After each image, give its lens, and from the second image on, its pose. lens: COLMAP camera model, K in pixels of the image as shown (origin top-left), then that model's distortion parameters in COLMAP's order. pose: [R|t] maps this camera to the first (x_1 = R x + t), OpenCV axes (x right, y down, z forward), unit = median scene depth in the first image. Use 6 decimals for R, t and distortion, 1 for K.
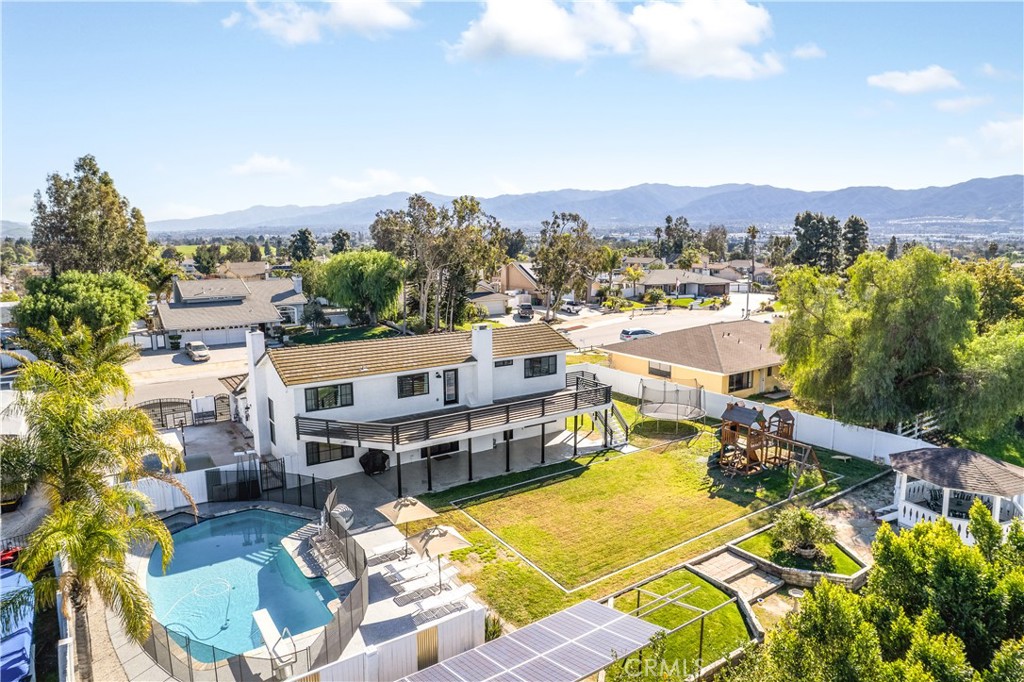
lens RADIAL K [[651.9, 0, 518.4], [0, 651.9, 351.7], [0, 0, 1]] dist [-0.036218, 0.004876]
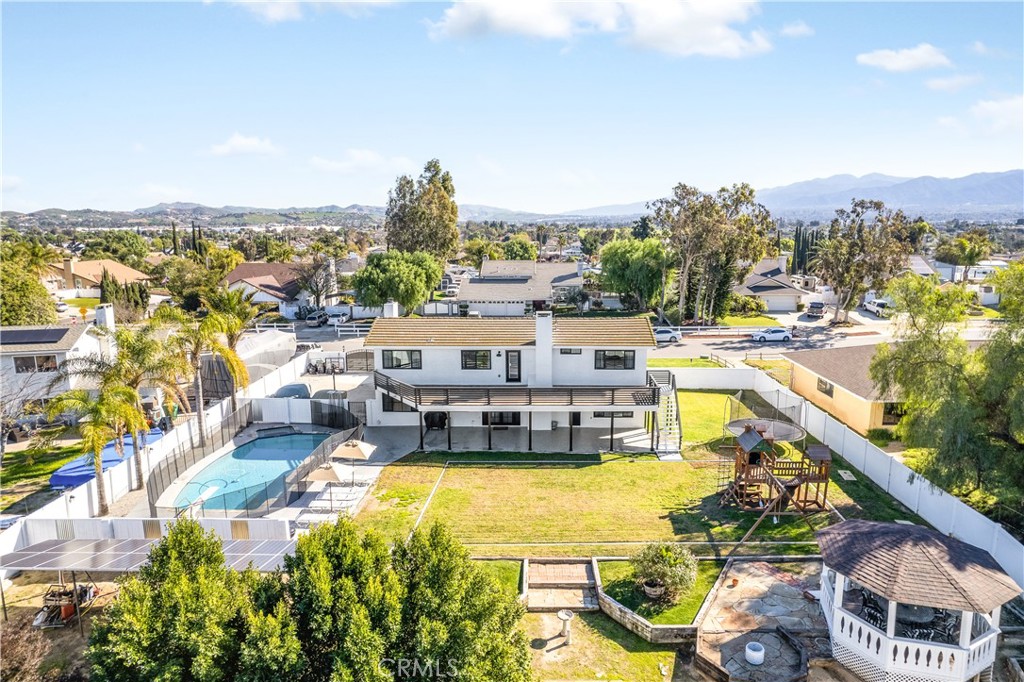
lens RADIAL K [[651.9, 0, 518.4], [0, 651.9, 351.7], [0, 0, 1]] dist [-0.036218, 0.004876]
pose [[0.807569, 0.116246, -0.578204, 0.534591], [-0.103252, 0.993108, 0.055450, -0.032358], [0.580665, 0.014921, 0.814006, 0.108785]]
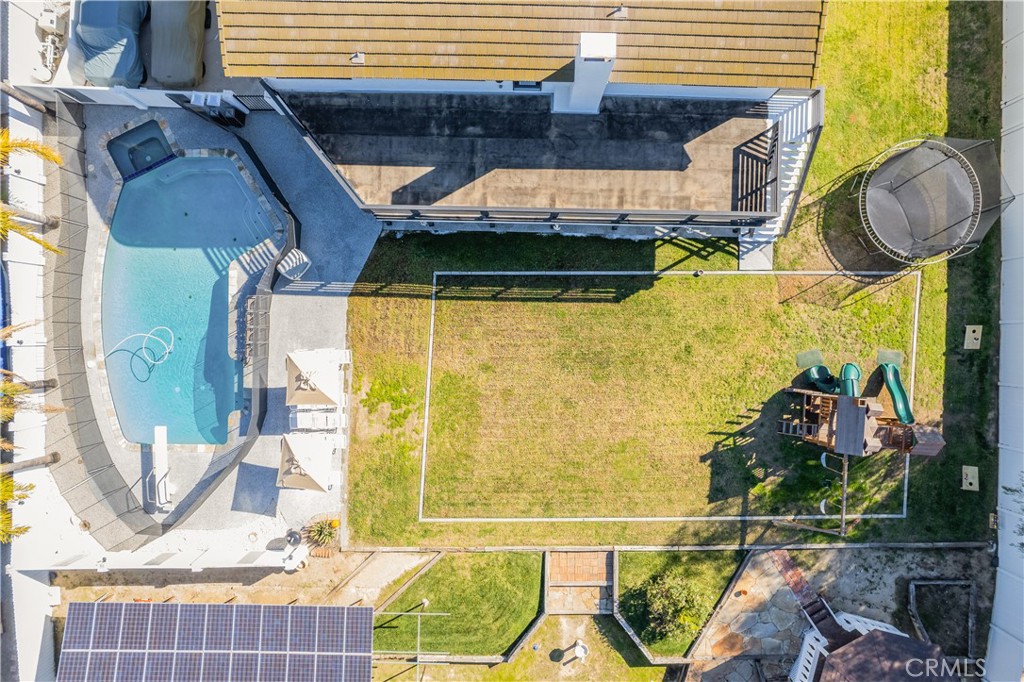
lens RADIAL K [[651.9, 0, 518.4], [0, 651.9, 351.7], [0, 0, 1]] dist [-0.036218, 0.004876]
pose [[0.816280, 0.577539, 0.011623, 0.022501], [-0.102798, 0.125434, 0.986762, -0.466465], [0.568436, -0.806669, 0.161759, 0.709763]]
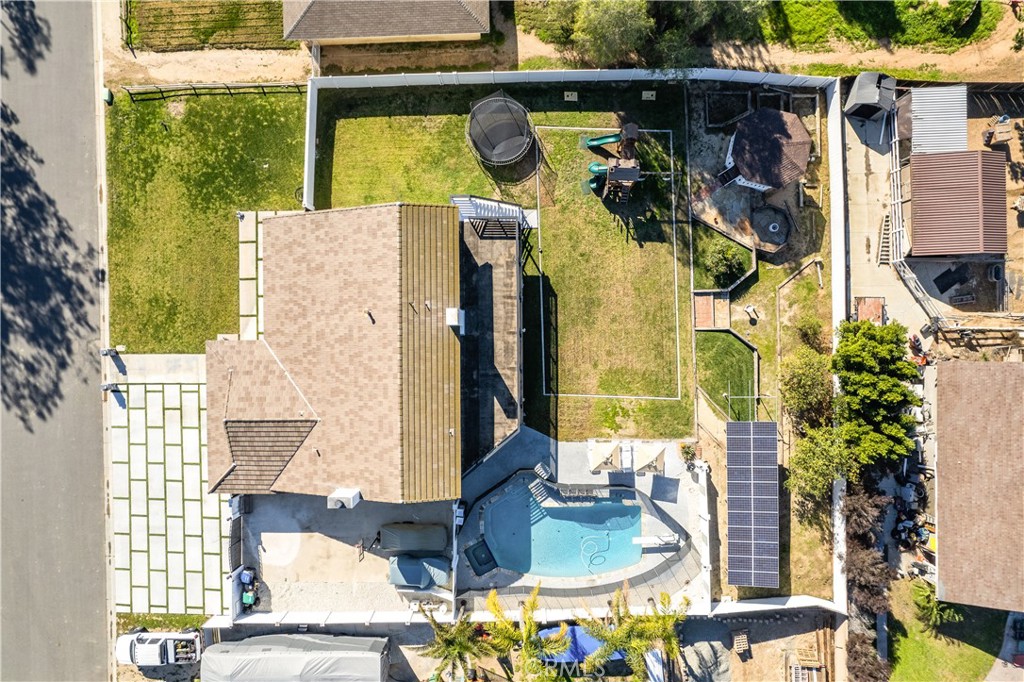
lens RADIAL K [[651.9, 0, 518.4], [0, 651.9, 351.7], [0, 0, 1]] dist [-0.036218, 0.004876]
pose [[0.553419, -0.832867, -0.007800, -0.036082], [0.136865, 0.081698, 0.987215, -1.032720], [-0.821581, -0.547411, 0.159203, 0.723615]]
